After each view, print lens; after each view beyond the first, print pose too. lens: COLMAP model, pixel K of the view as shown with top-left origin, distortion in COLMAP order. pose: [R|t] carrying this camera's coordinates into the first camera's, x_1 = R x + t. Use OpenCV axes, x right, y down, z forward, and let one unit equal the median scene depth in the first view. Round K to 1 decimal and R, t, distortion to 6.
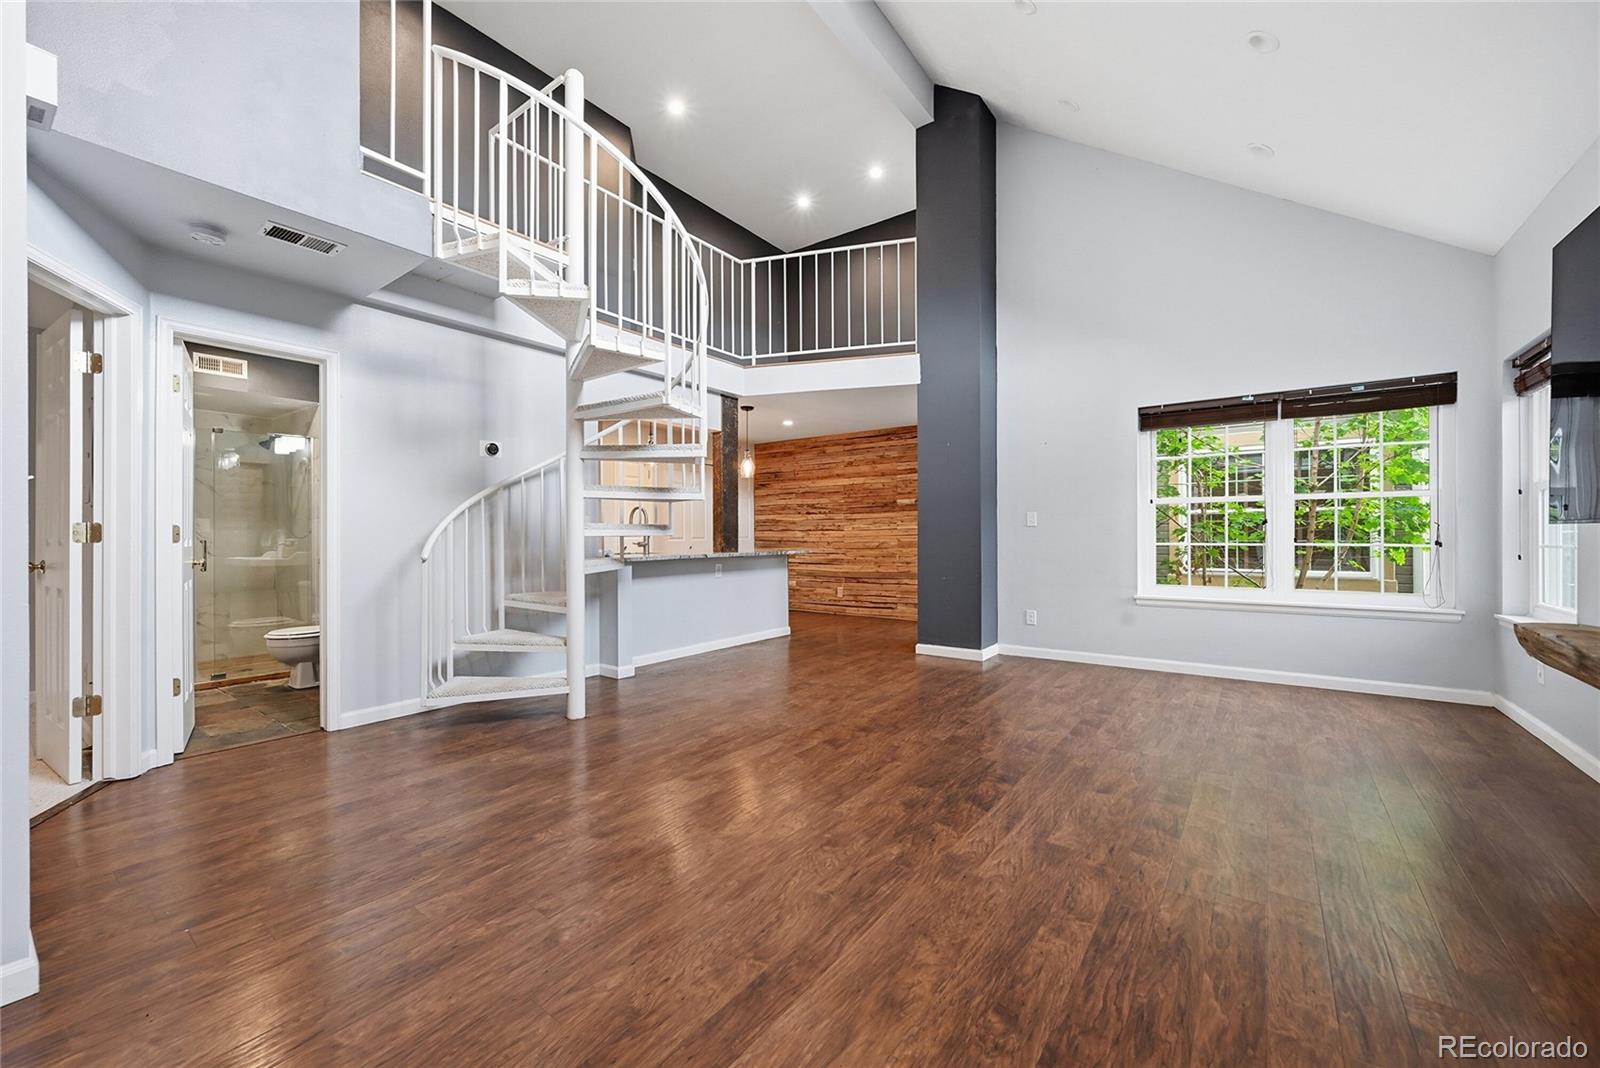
lens RADIAL K [[634.5, 0, 804.9], [0, 634.5, 534.6], [0, 0, 1]] dist [0.000473, 0.000380]
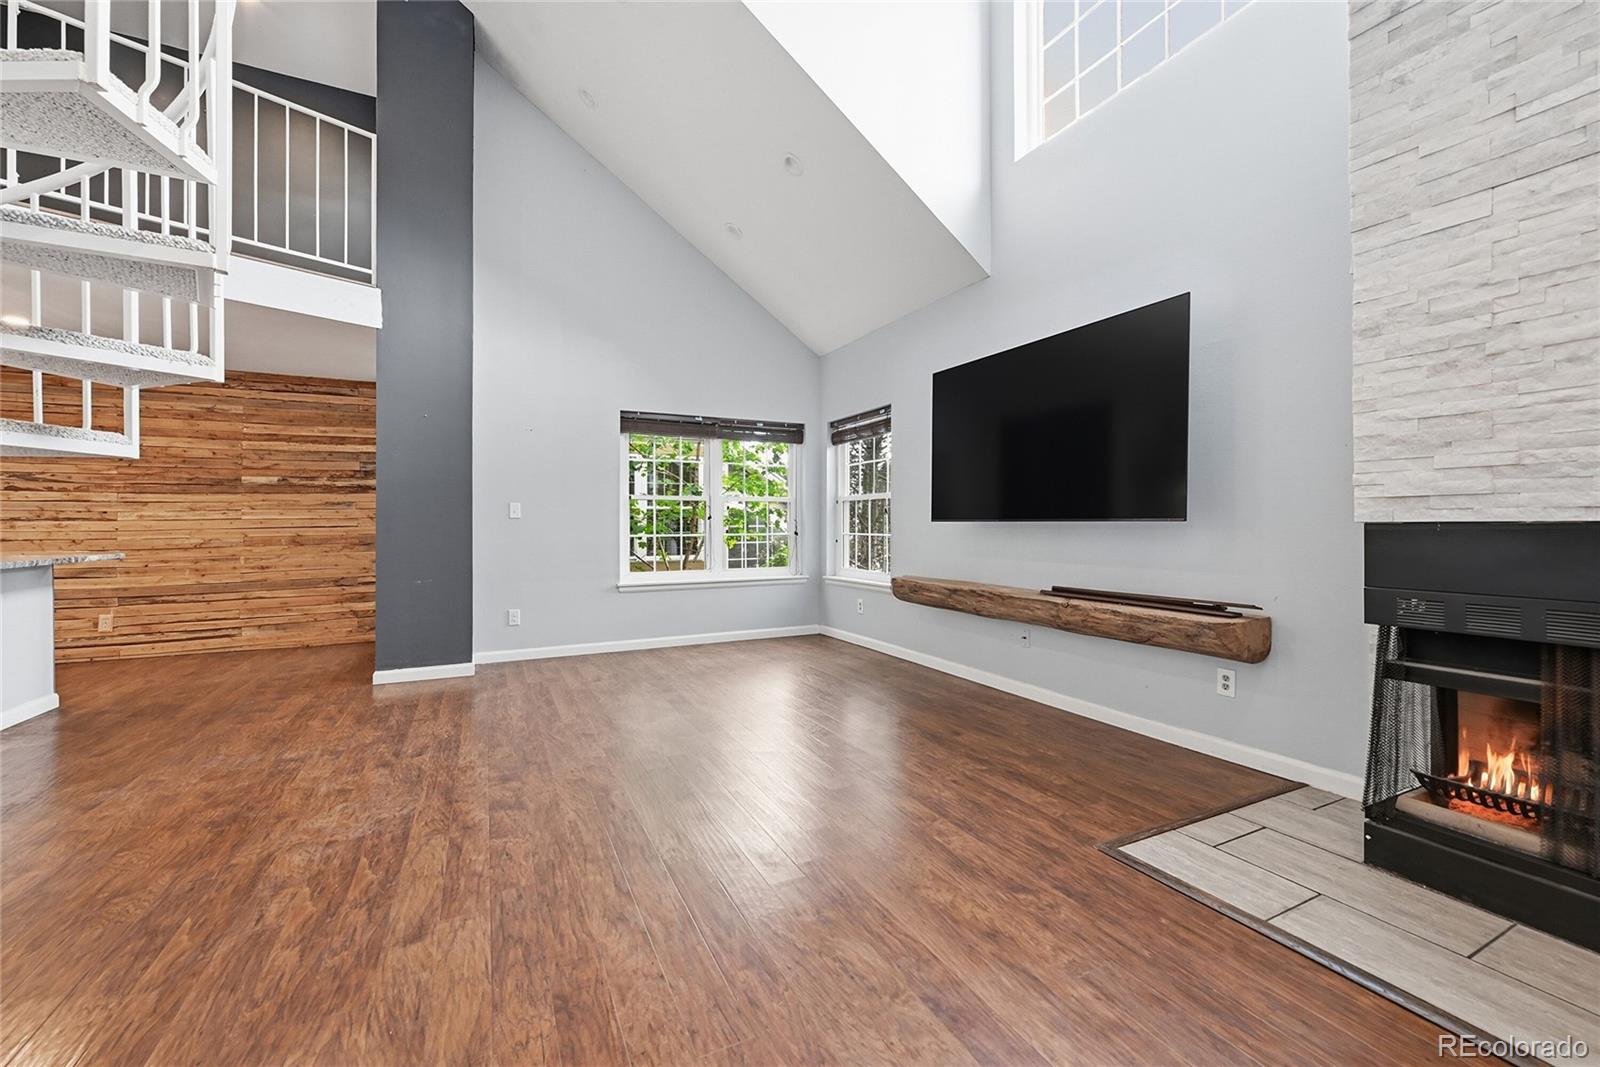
lens RADIAL K [[634.5, 0, 809.0], [0, 634.5, 526.8], [0, 0, 1]] dist [0.000473, 0.000380]
pose [[0.454887, 0.000379, 0.890549, -0.321796], [0.000207, 1.000000, -0.000531, -0.000054], [-0.890549, 0.000426, 0.454887, 0.239565]]
